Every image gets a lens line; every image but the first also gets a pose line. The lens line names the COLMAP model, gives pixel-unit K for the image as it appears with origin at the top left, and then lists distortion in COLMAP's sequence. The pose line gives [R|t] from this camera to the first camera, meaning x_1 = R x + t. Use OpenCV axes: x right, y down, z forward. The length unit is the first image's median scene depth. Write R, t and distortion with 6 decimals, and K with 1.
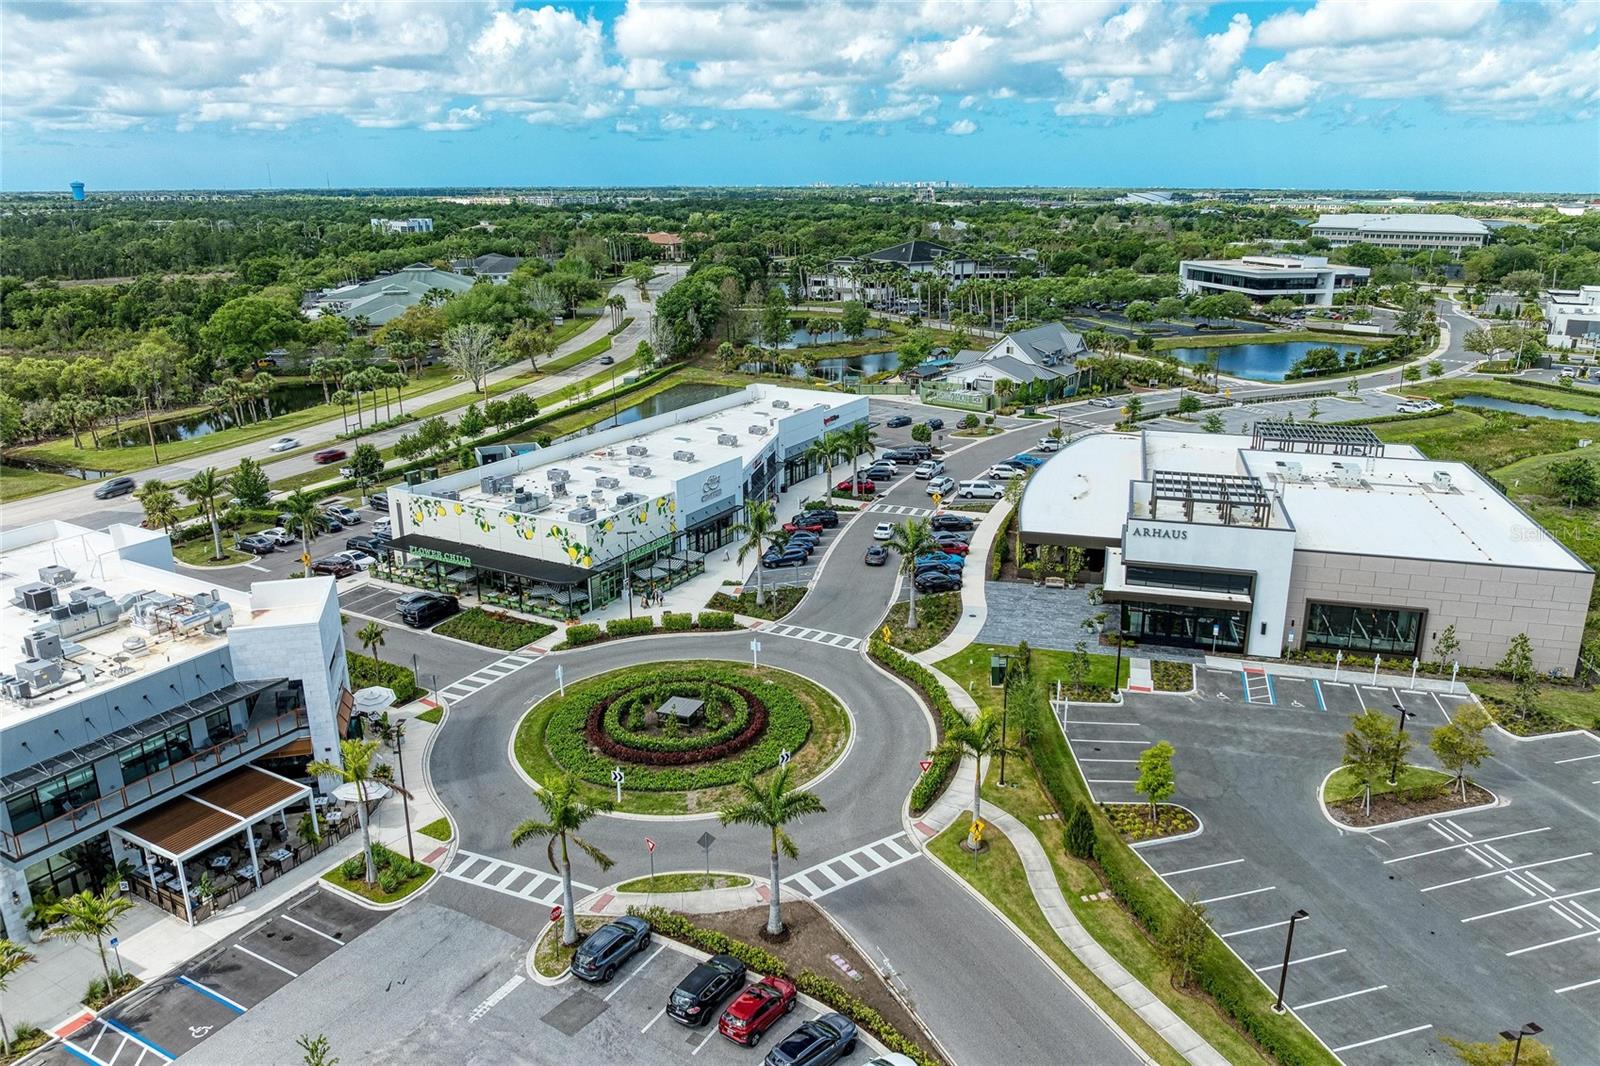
lens RADIAL K [[1132.8, 0, 828.2], [0, 1132.8, 483.1], [0, 0, 1]] dist [-0.047437, 0.018709]
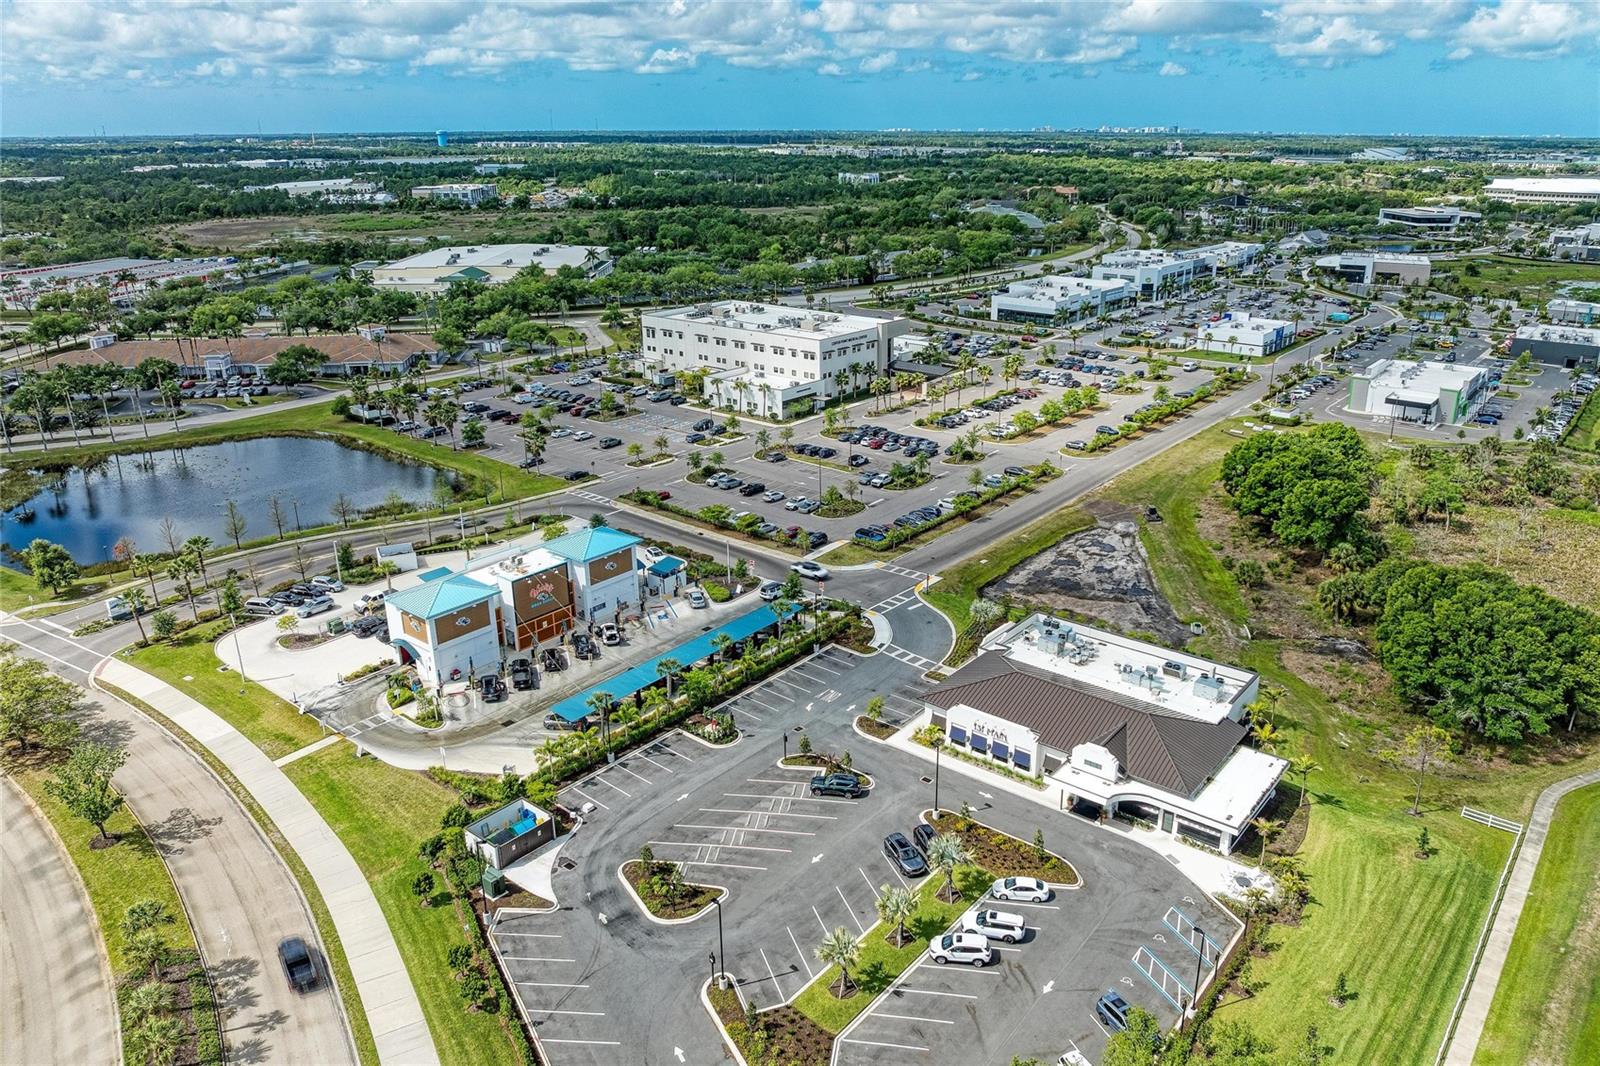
lens RADIAL K [[1132.8, 0, 807.6], [0, 1132.8, 525.2], [0, 0, 1]] dist [-0.047437, 0.018709]
pose [[0.981672, 0.059413, -0.181083, -0.568238], [-0.044424, 0.995327, 0.085740, 0.465588], [0.185331, -0.076124, 0.979723, -2.294556]]
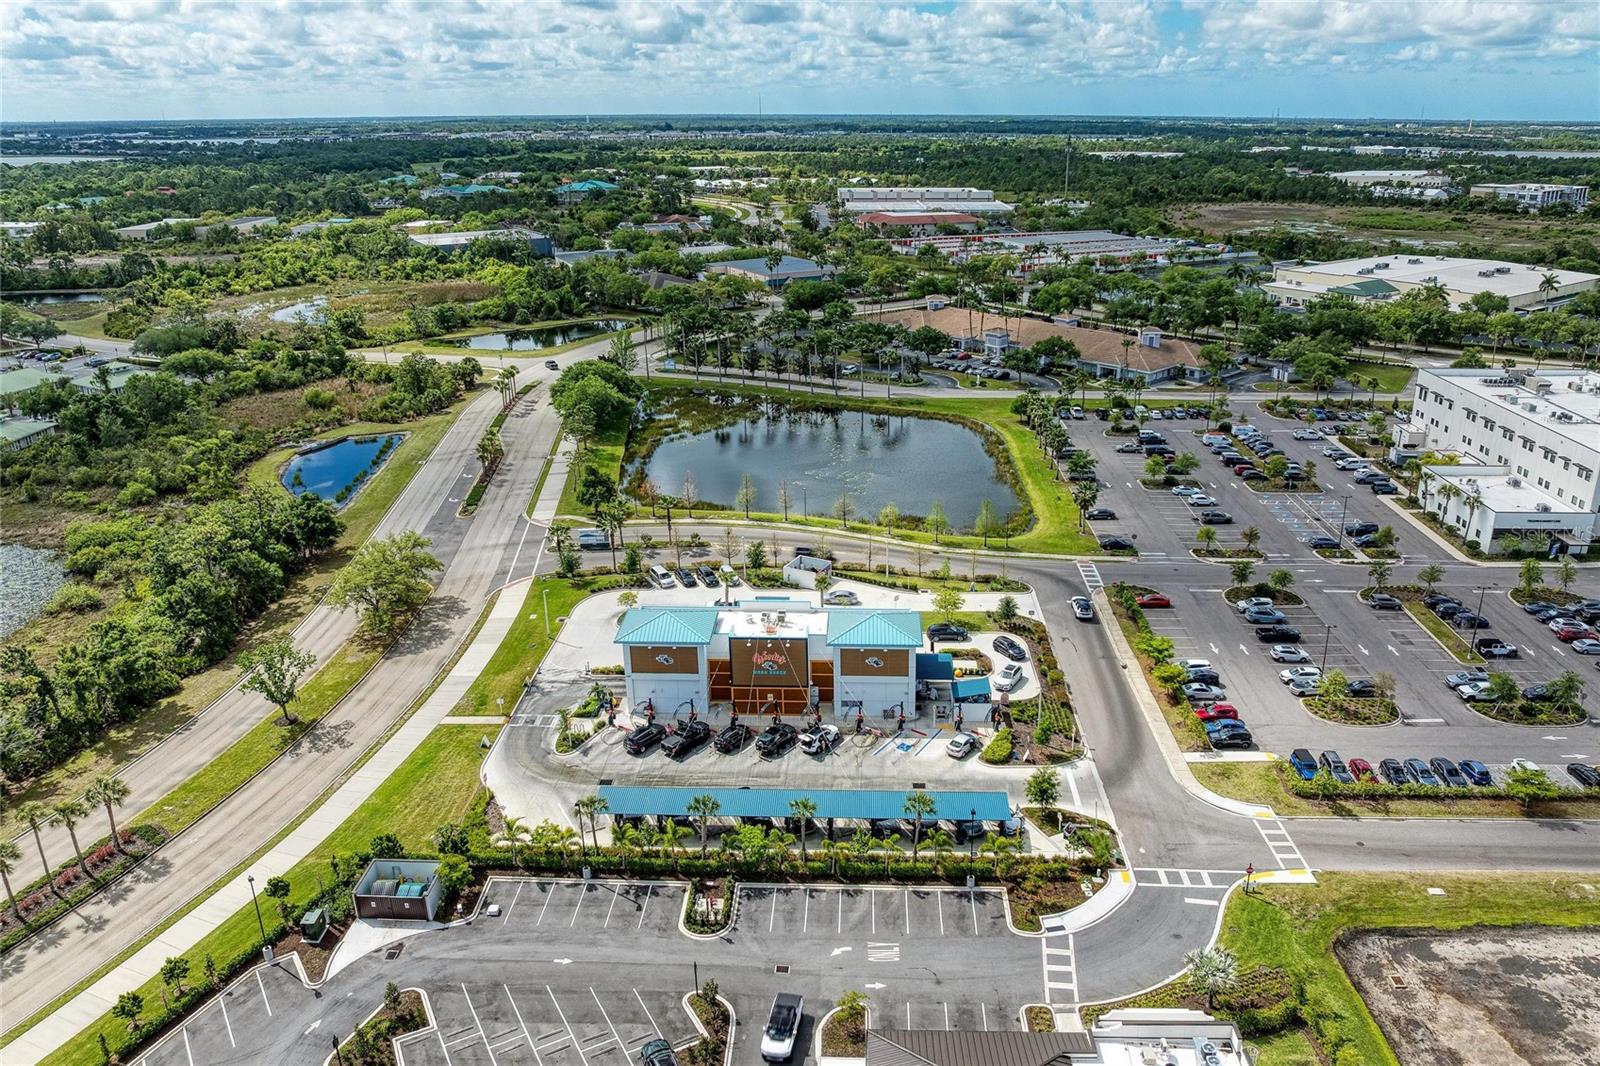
lens RADIAL K [[1132.8, 0, 819.7], [0, 1132.8, 527.0], [0, 0, 1]] dist [-0.047437, 0.018709]
pose [[0.446713, 0.305383, -0.840945, -0.330644], [-0.225852, 0.947992, 0.224282, 0.352806], [0.865701, 0.089740, 0.492452, -1.872672]]
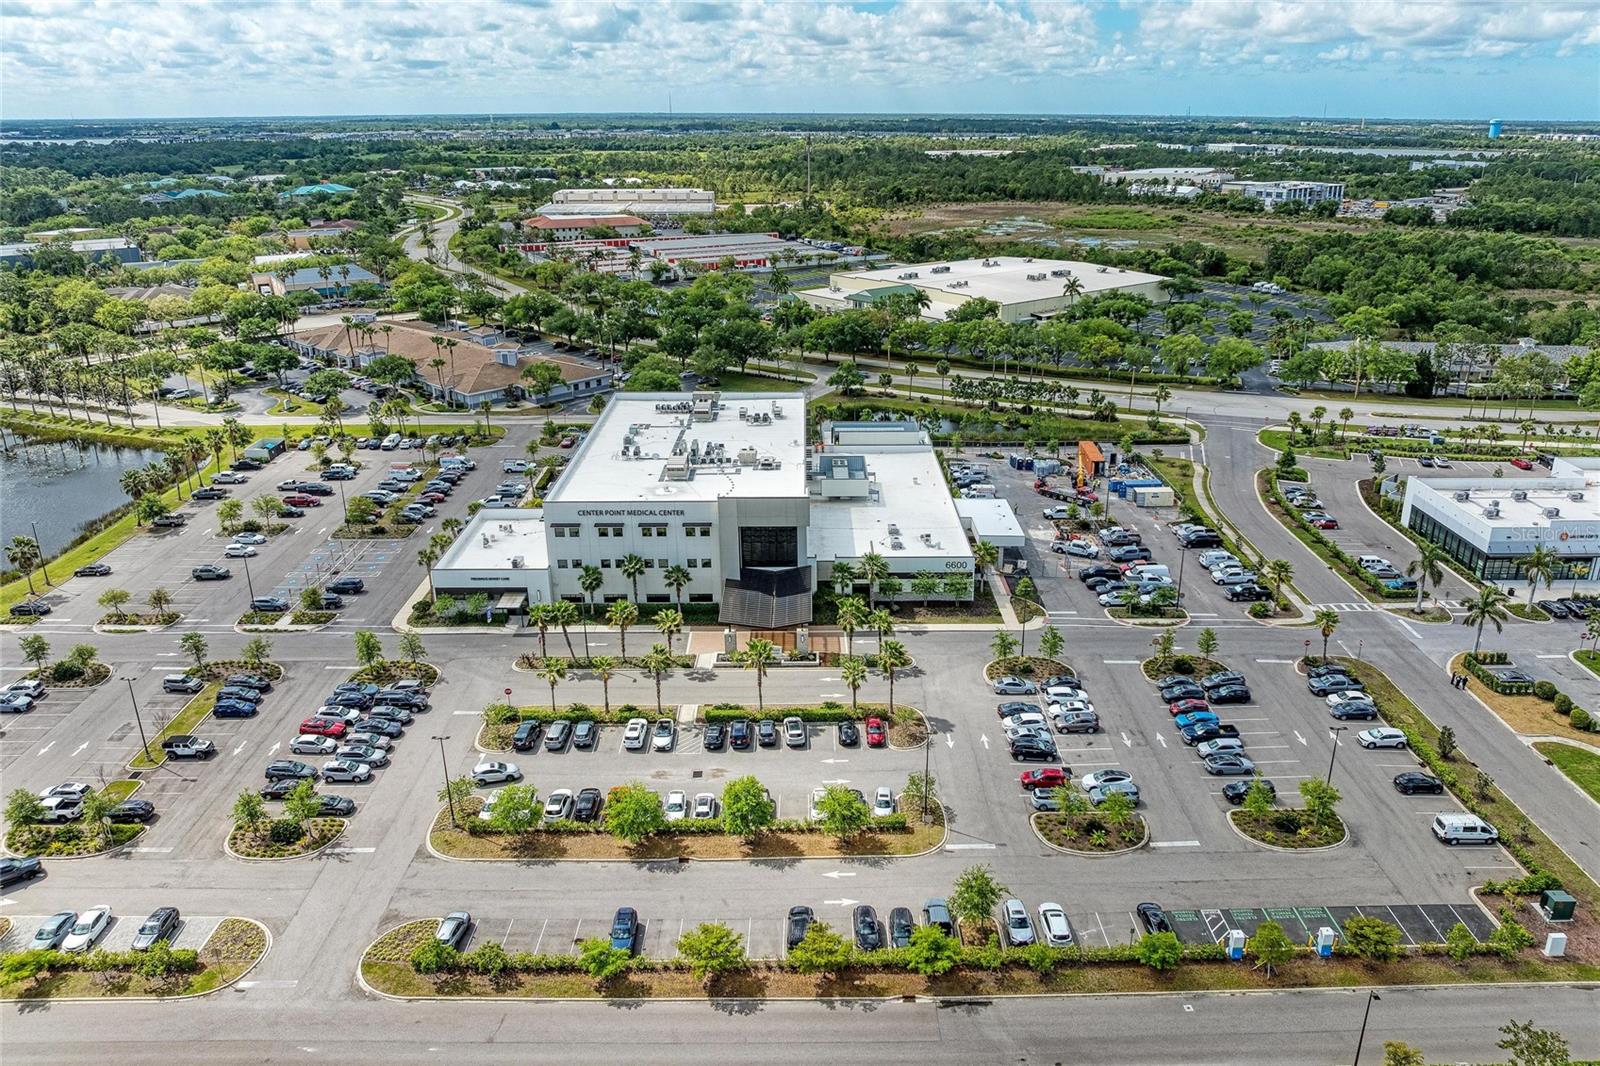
lens RADIAL K [[1132.8, 0, 807.0], [0, 1132.8, 524.0], [0, 0, 1]] dist [-0.047437, 0.018709]
pose [[0.482370, 0.298460, -0.823554, -0.072284], [-0.221924, 0.951131, 0.214709, 0.156221], [0.847389, 0.079197, 0.525032, -1.129902]]
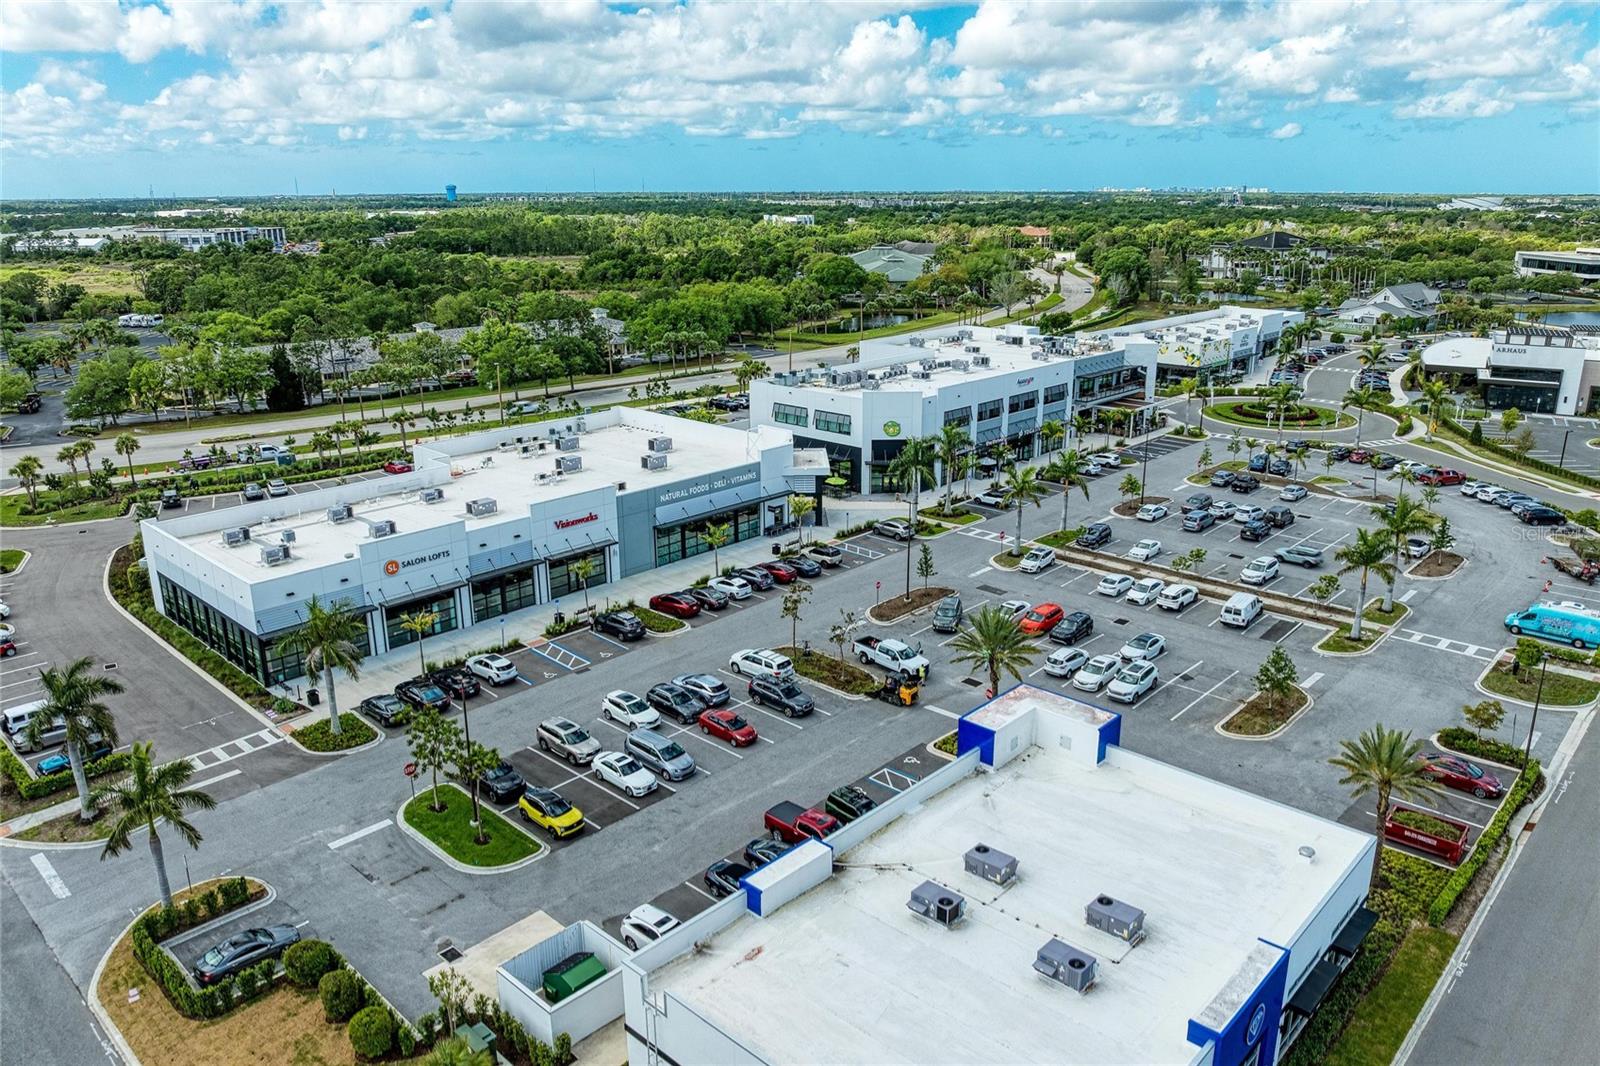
lens RADIAL K [[1132.8, 0, 812.6], [0, 1132.8, 530.3], [0, 0, 1]] dist [-0.047437, 0.018709]
pose [[0.969469, 0.065881, -0.236196, -0.208532], [-0.057550, 0.997459, 0.042003, 0.174017], [0.238363, -0.027127, 0.970797, -0.607217]]
